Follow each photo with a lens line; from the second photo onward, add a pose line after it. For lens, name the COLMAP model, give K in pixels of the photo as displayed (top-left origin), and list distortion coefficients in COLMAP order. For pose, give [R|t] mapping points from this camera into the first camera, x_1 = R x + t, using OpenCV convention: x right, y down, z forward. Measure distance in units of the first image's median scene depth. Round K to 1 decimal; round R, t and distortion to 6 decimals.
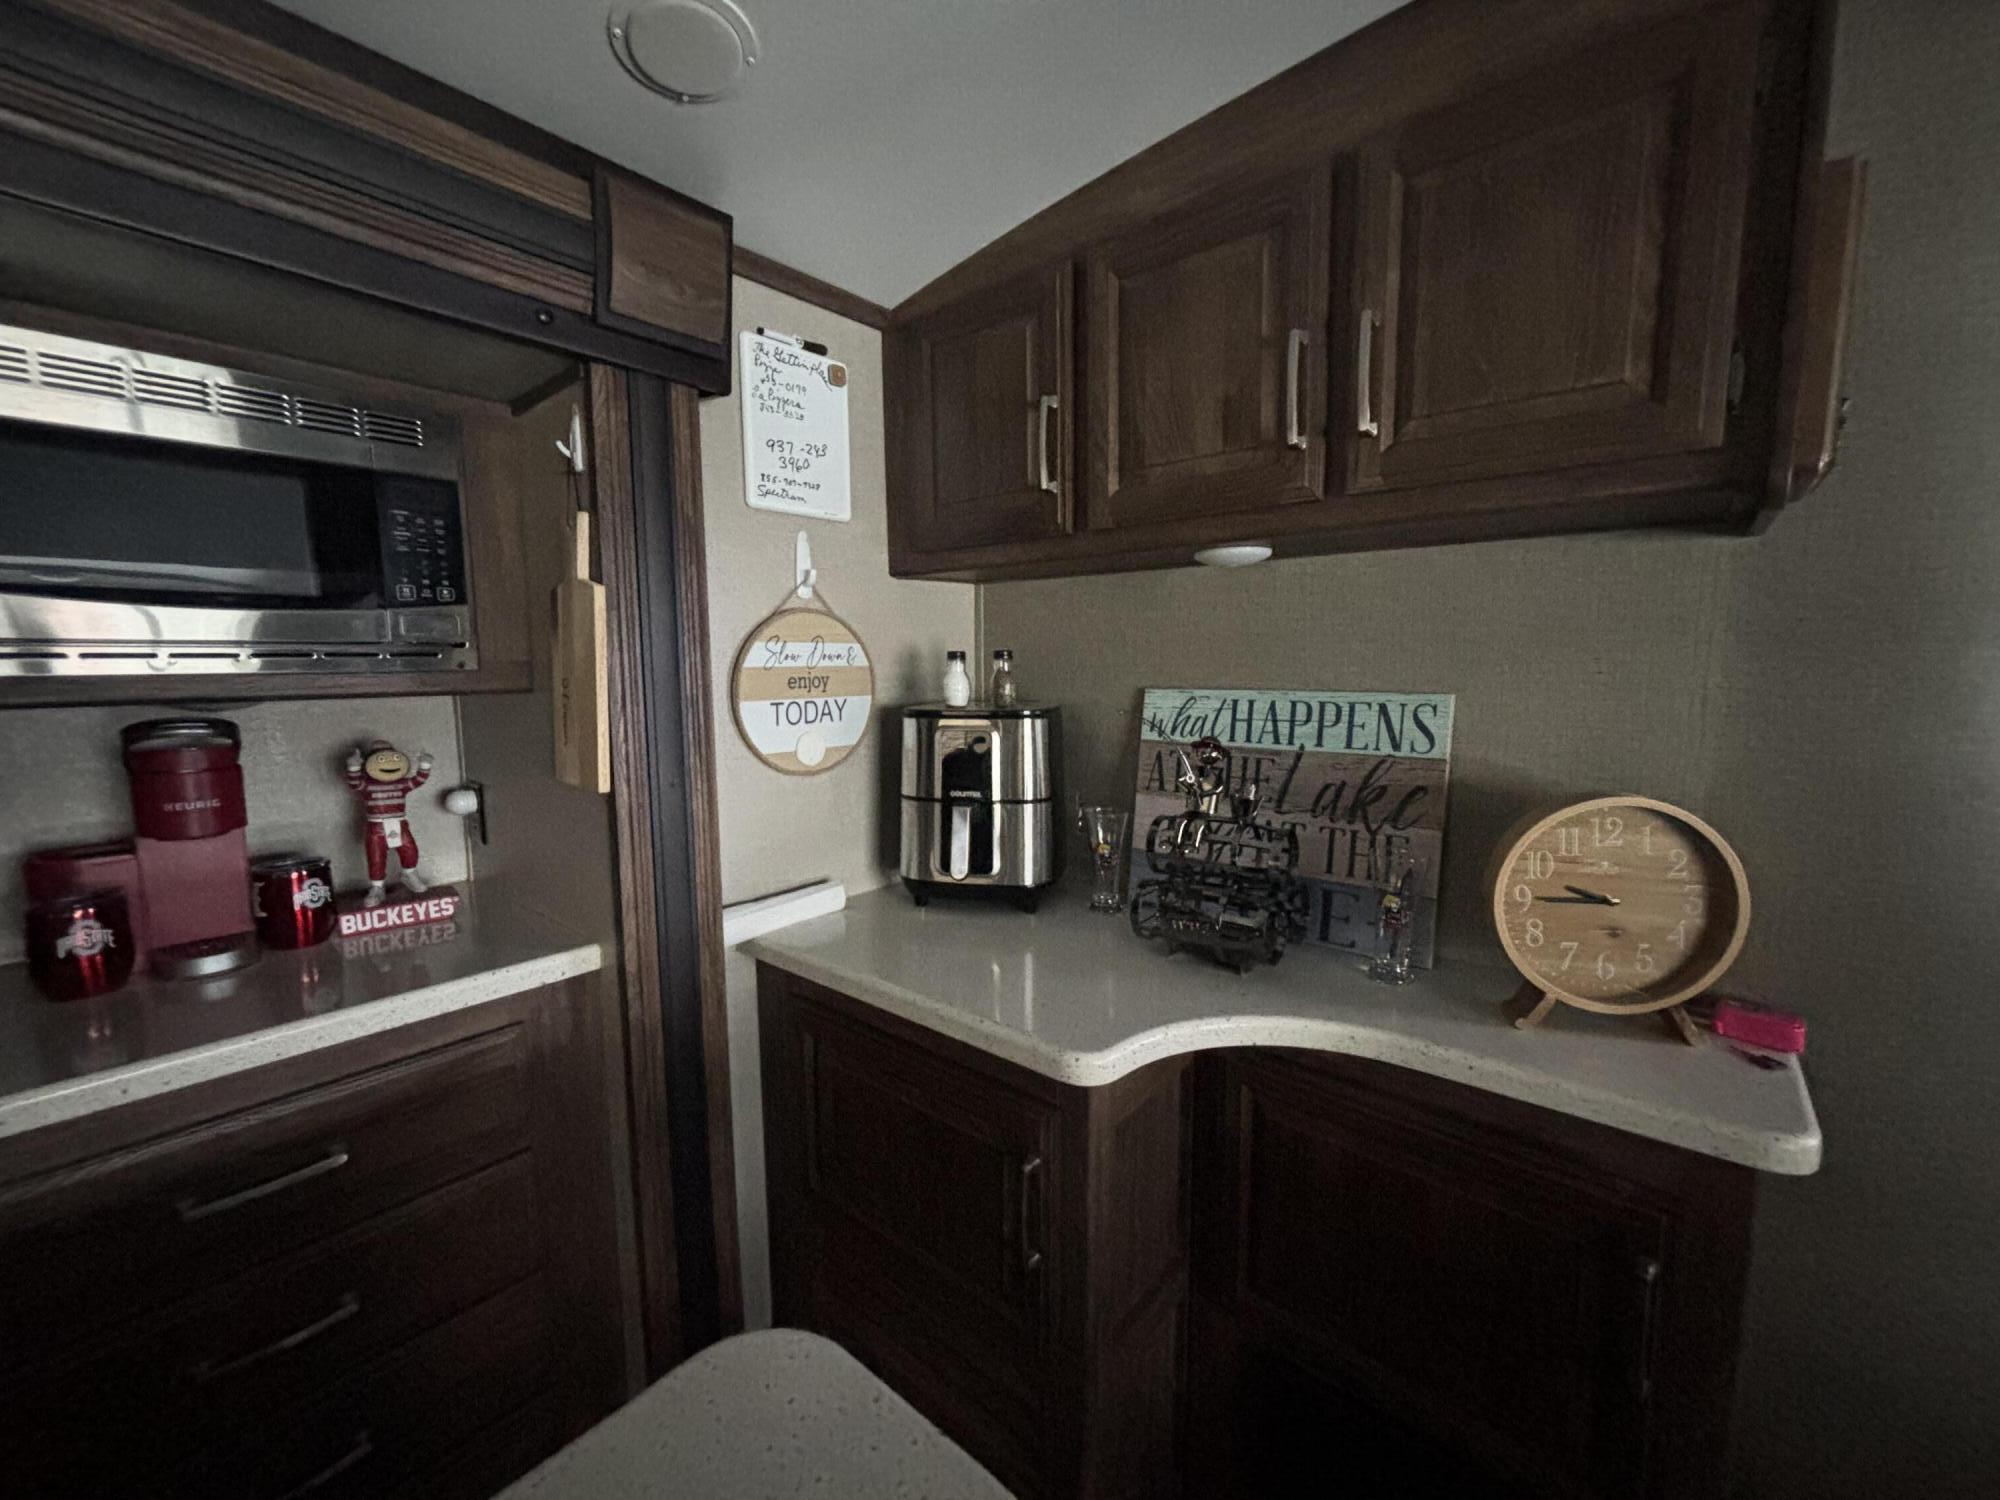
lens RADIAL K [[804.2, 0, 998.3], [0, 804.2, 753.4], [0, 0, 1]] dist [0.000624, 0.000079]
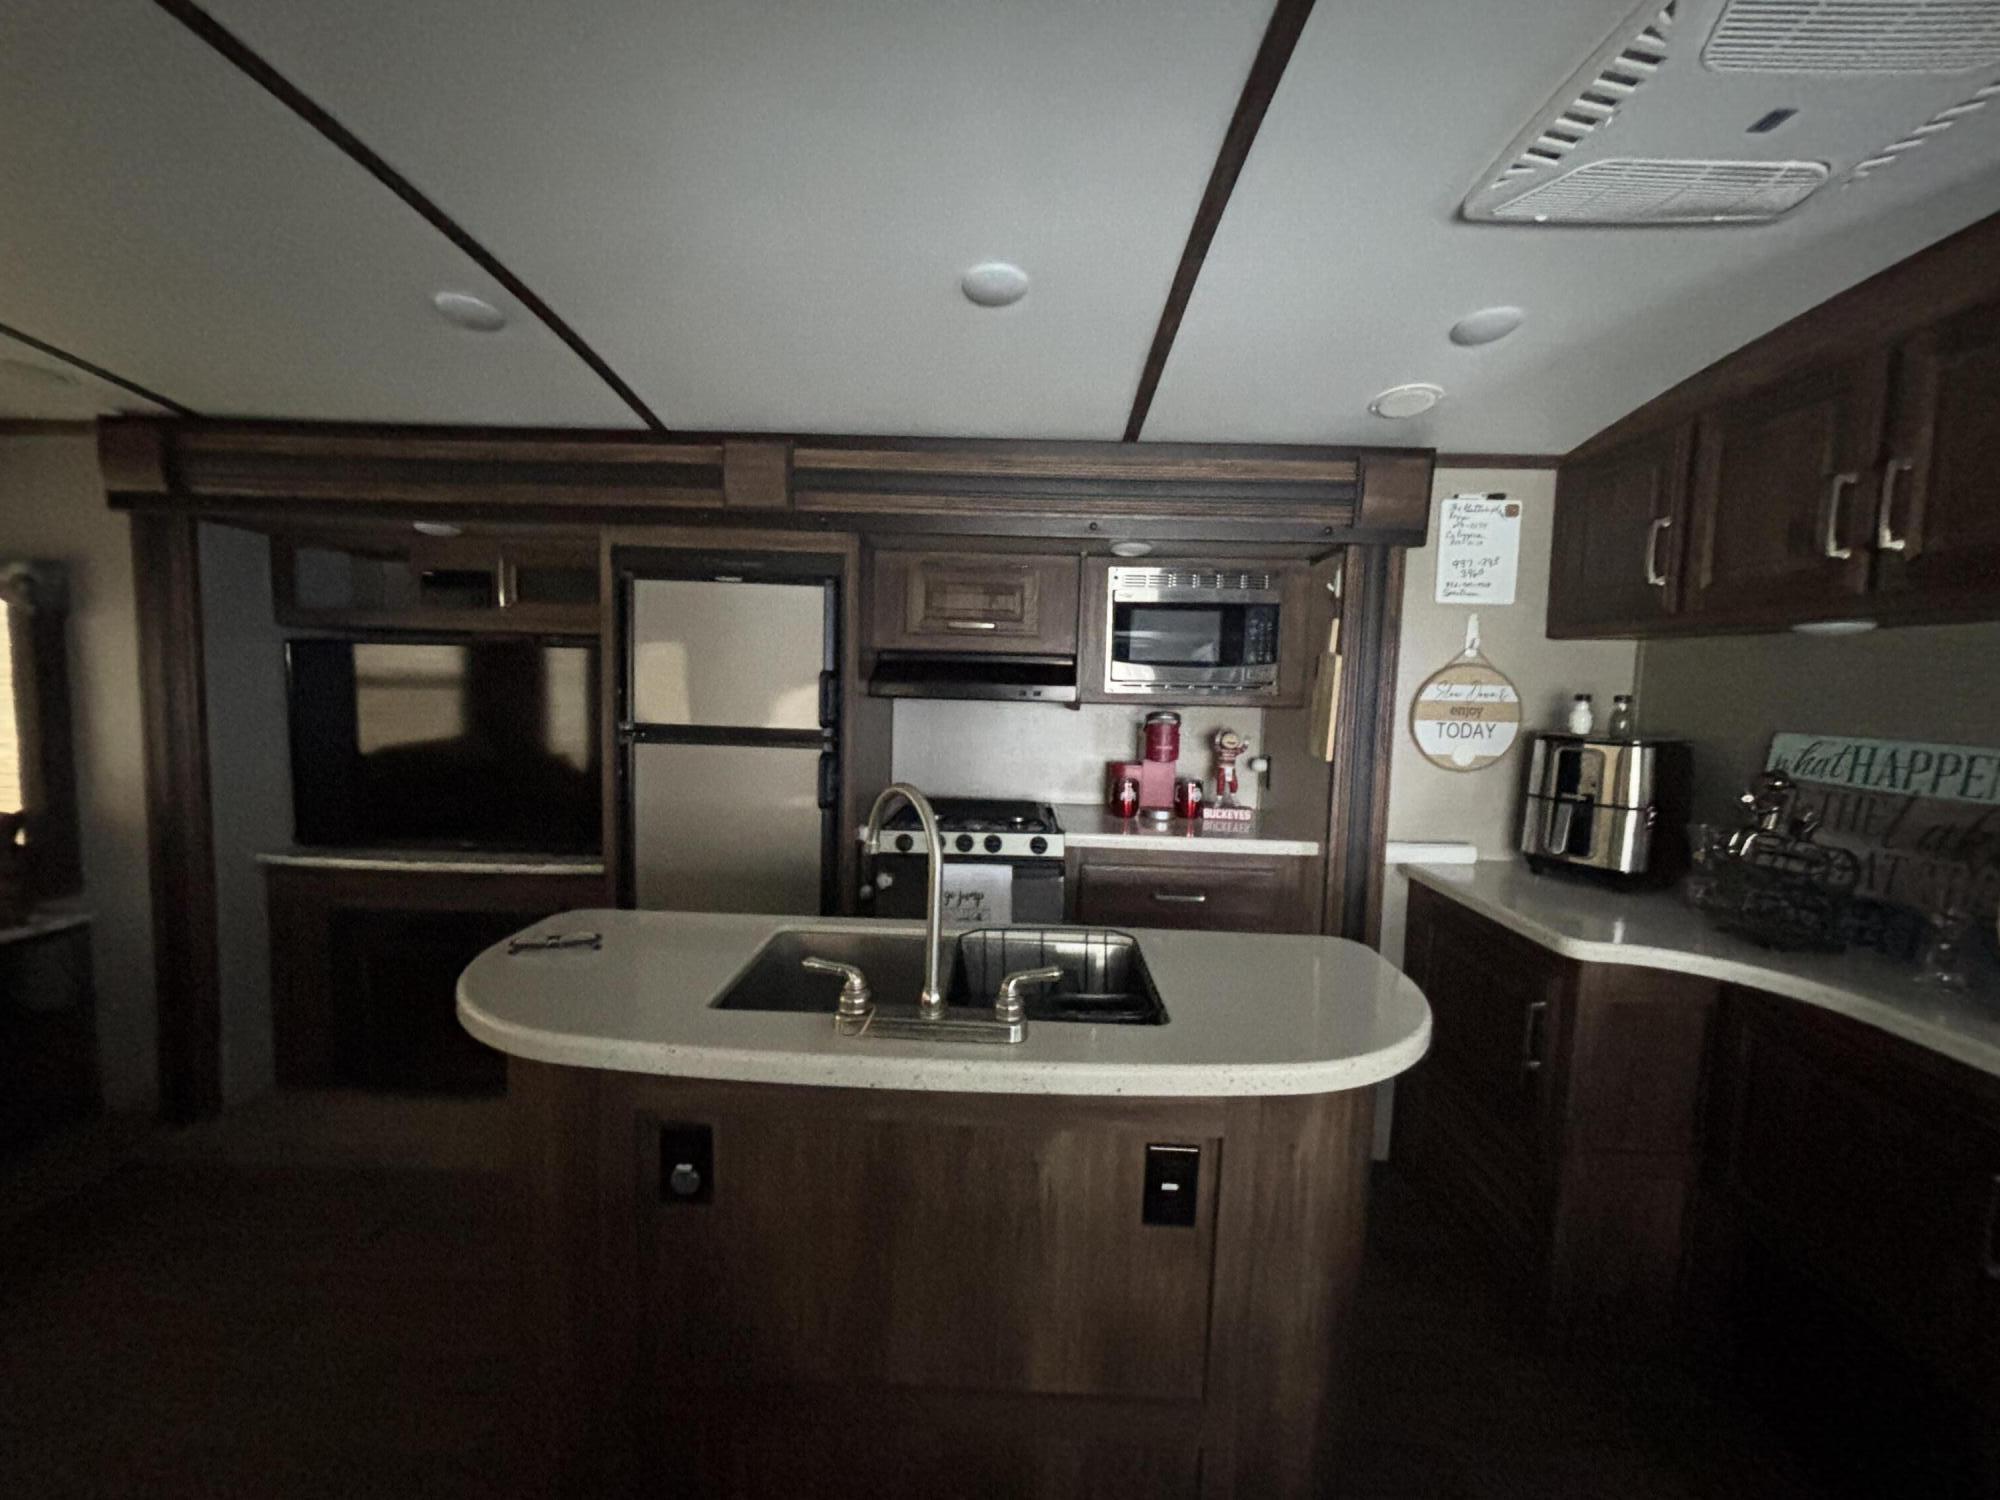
lens RADIAL K [[804.2, 0, 1006.1], [0, 804.2, 750.8], [0, 0, 1]] dist [0.000624, 0.000079]
pose [[0.634781, 0.092729, -0.767108, 0.434283], [-0.117029, 0.992858, 0.023176, 0.060069], [0.763778, 0.075062, 0.641100, -0.724424]]
